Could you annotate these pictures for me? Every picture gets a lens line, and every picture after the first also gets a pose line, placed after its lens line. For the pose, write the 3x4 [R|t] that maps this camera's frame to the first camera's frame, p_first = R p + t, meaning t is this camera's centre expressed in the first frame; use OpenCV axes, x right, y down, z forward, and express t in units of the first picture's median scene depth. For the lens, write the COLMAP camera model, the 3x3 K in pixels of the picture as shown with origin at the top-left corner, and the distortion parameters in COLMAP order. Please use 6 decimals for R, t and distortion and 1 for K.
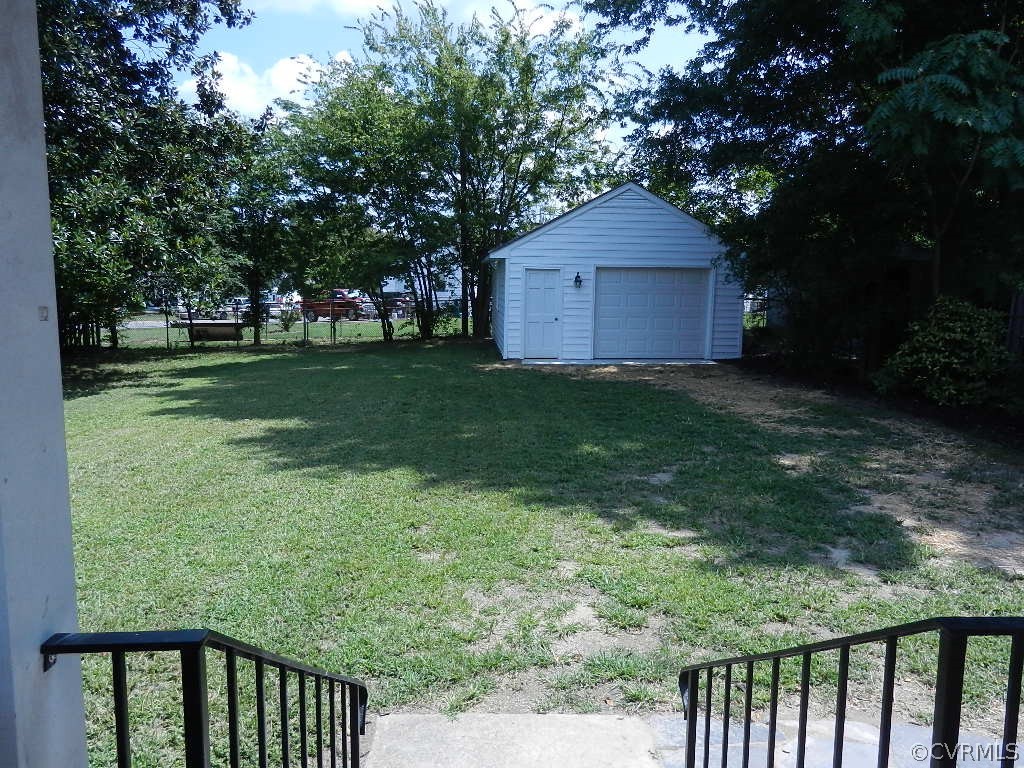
lens RADIAL K [[761.6, 0, 508.4], [0, 761.6, 384.9], [0, 0, 1]] dist [0.007159, -0.010423]
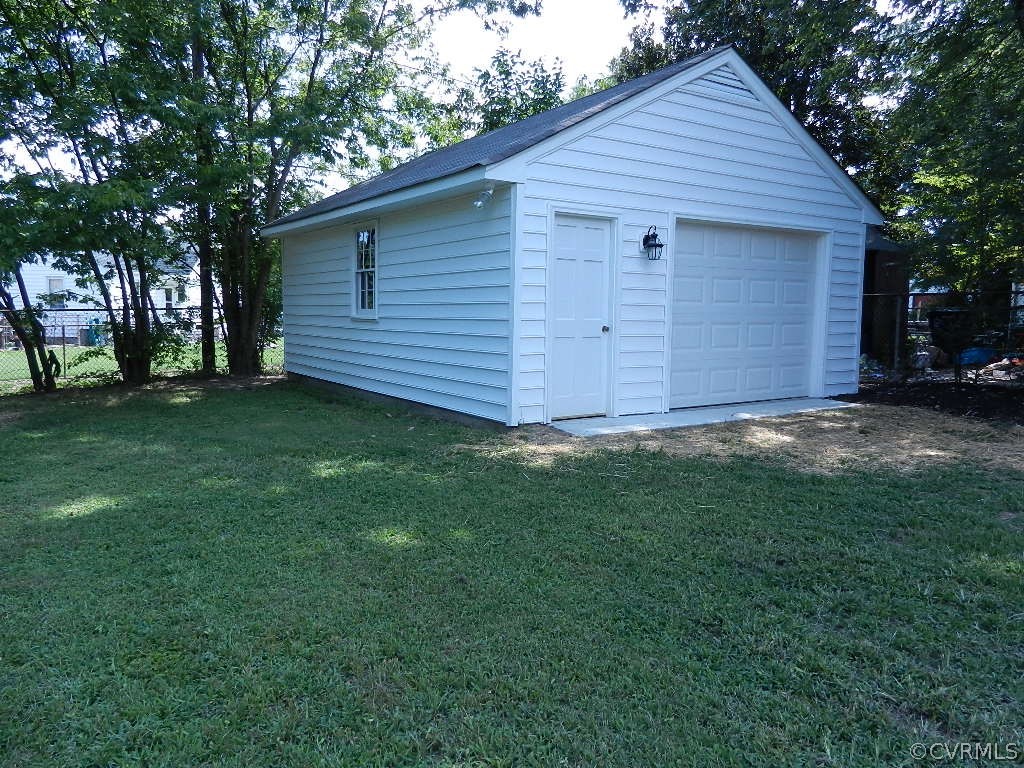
lens RADIAL K [[761.6, 0, 516.1], [0, 761.6, 384.7], [0, 0, 1]] dist [0.007159, -0.010423]
pose [[0.862805, -0.048749, 0.503180, -0.215066], [0.066924, 0.997594, -0.018106, -0.049145], [-0.501087, 0.049297, 0.863992, 0.641835]]
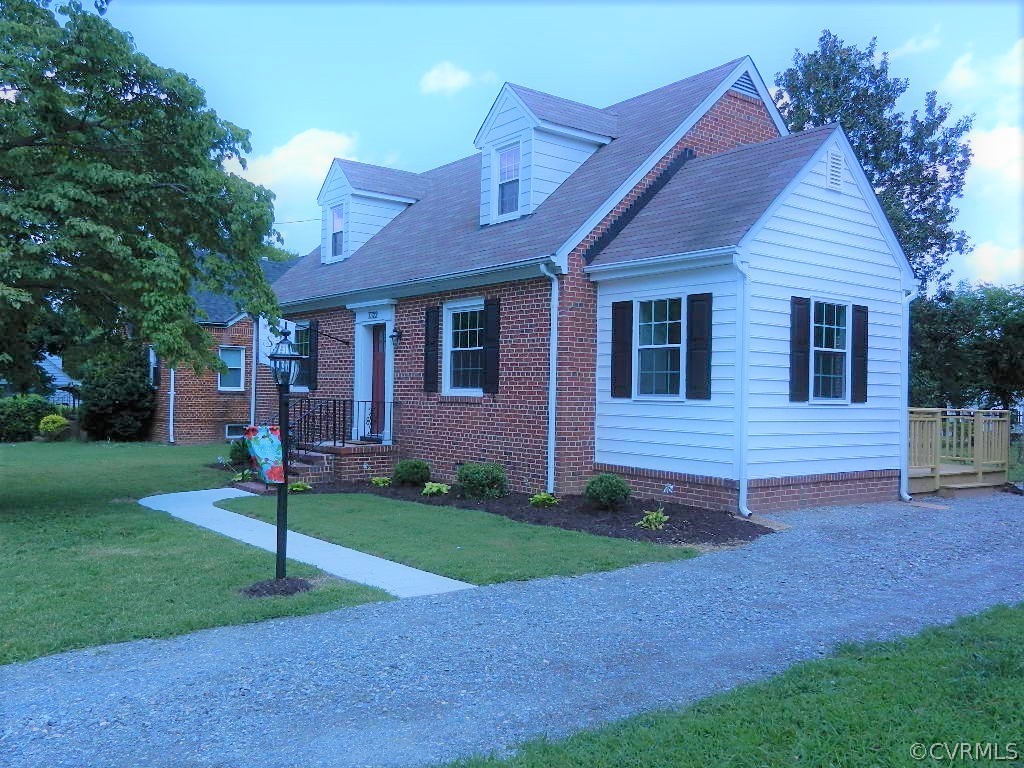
lens RADIAL K [[880.3, 0, 512.1], [0, 880.3, 381.0], [0, 0, 1]] dist [0.023913, -0.010616]
pose [[0.568484, -0.015102, -0.822556, 0.655777], [-0.124799, 0.986678, -0.104366, 0.148542], [0.813174, 0.161984, 0.559026, -0.853554]]
